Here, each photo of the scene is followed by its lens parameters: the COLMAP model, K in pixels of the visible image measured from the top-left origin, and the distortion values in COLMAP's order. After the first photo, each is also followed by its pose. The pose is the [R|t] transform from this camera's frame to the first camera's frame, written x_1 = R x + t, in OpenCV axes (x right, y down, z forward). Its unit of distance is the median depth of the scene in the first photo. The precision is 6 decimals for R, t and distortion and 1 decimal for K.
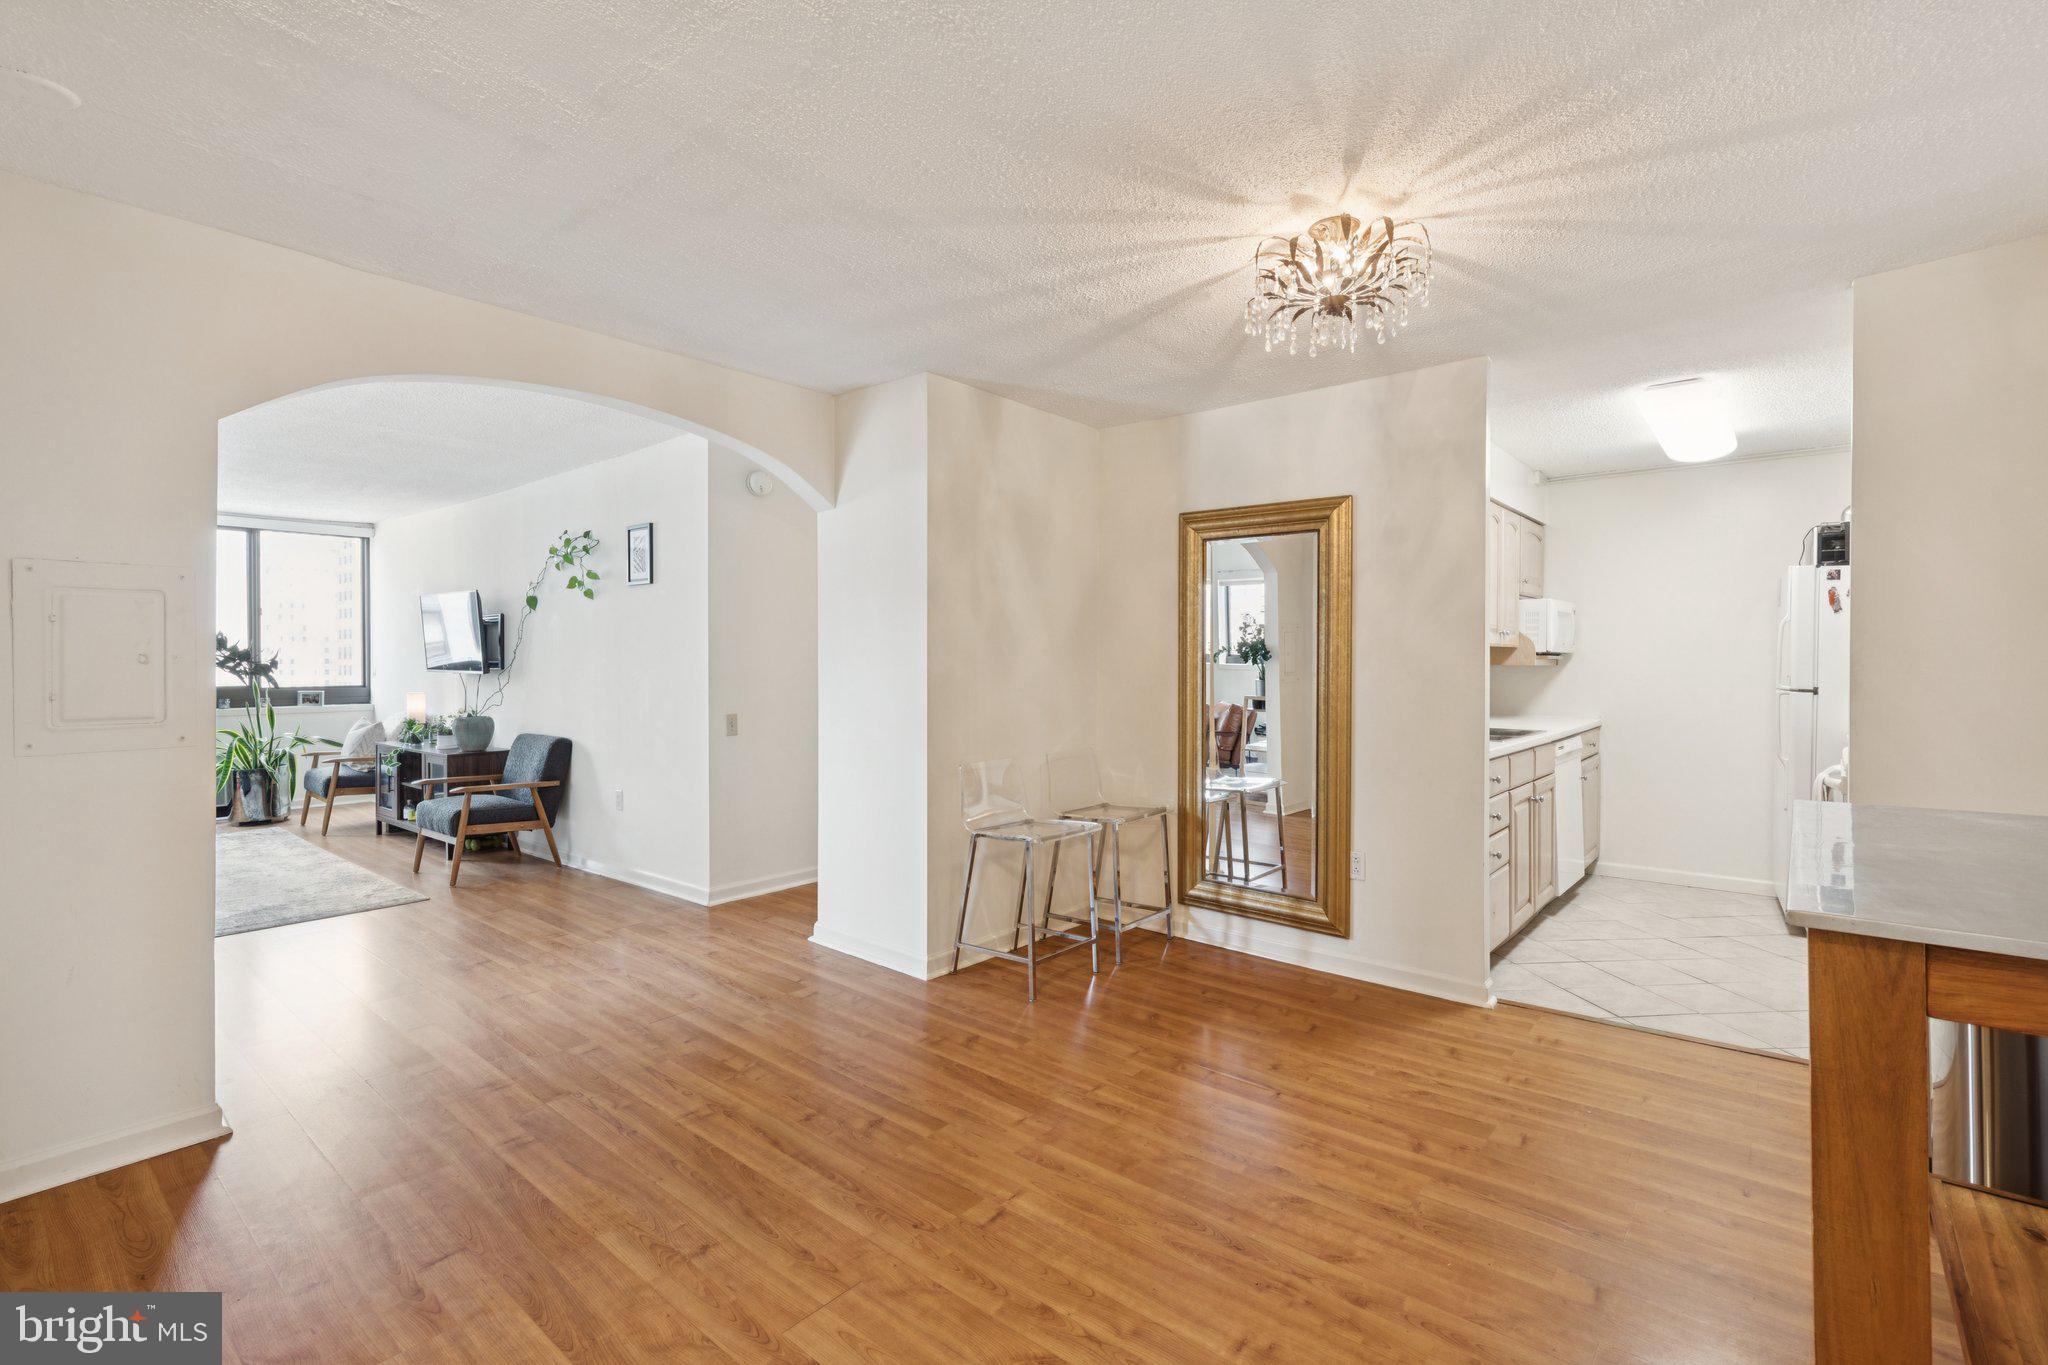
lens RADIAL K [[937.5, 0, 1023.1], [0, 937.5, 657.7], [0, 0, 1]] dist [0.005134, -0.001470]
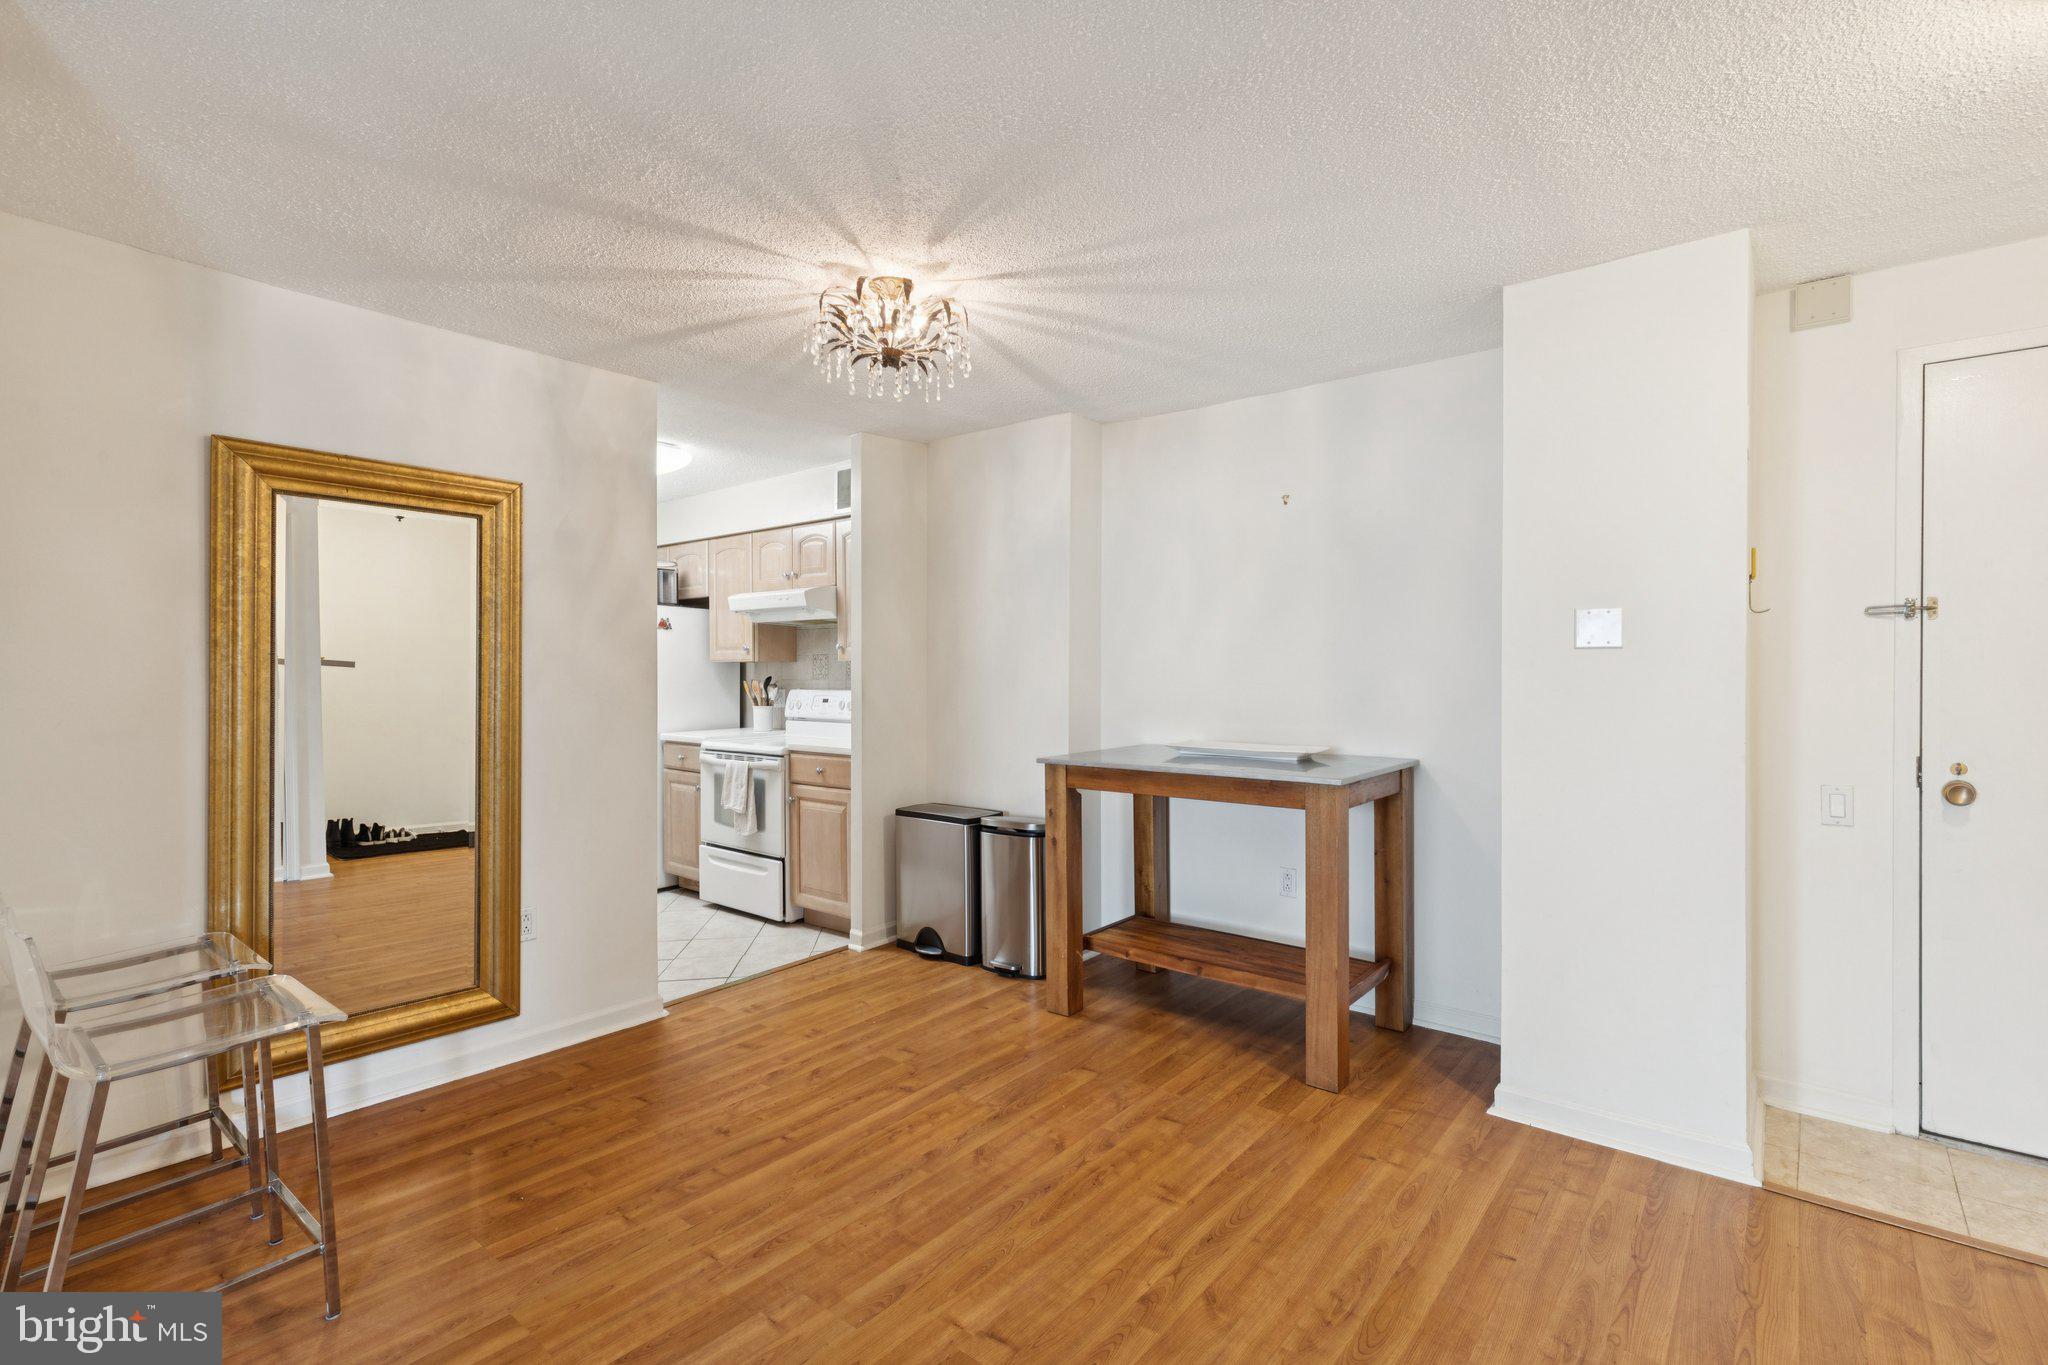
lens RADIAL K [[937.5, 0, 1044.4], [0, 937.5, 671.3], [0, 0, 1]] dist [0.005134, -0.001470]
pose [[-0.029102, 0.001021, 0.999576, -0.527888], [-0.000360, 0.999999, -0.001032, -0.005079], [-0.999576, -0.000390, -0.029102, 0.587973]]
